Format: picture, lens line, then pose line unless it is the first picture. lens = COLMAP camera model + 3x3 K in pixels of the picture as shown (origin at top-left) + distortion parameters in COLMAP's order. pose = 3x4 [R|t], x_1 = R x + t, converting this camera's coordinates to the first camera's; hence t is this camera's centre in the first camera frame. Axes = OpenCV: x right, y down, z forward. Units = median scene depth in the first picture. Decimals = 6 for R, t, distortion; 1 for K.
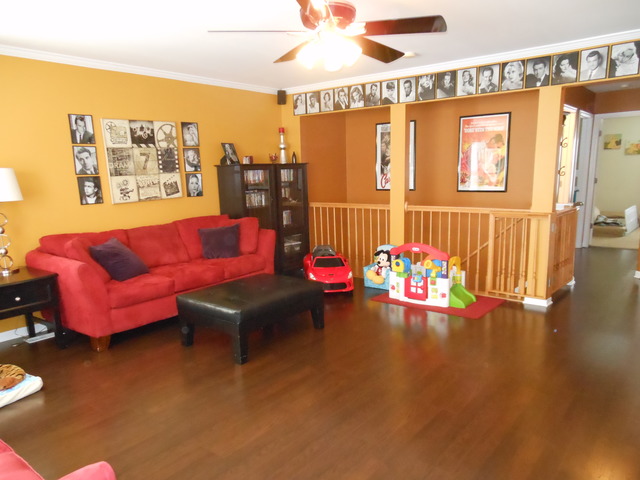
lens RADIAL K [[476.1, 0, 325.8], [0, 476.1, 263.7], [0, 0, 1]] dist [0.023628, -0.006238]
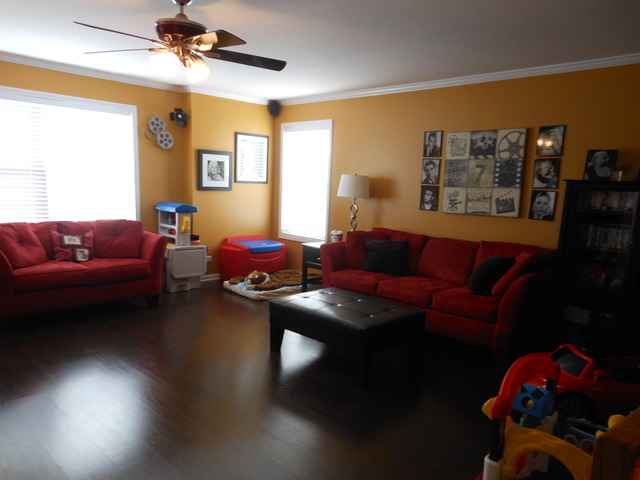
lens RADIAL K [[476.1, 0, 325.8], [0, 476.1, 263.7], [0, 0, 1]] dist [0.023628, -0.006238]
pose [[-0.115133, 0.203865, -0.972205, 0.602259], [-0.227456, 0.947300, 0.225579, -0.187022], [0.966958, 0.247105, -0.062696, 0.799841]]
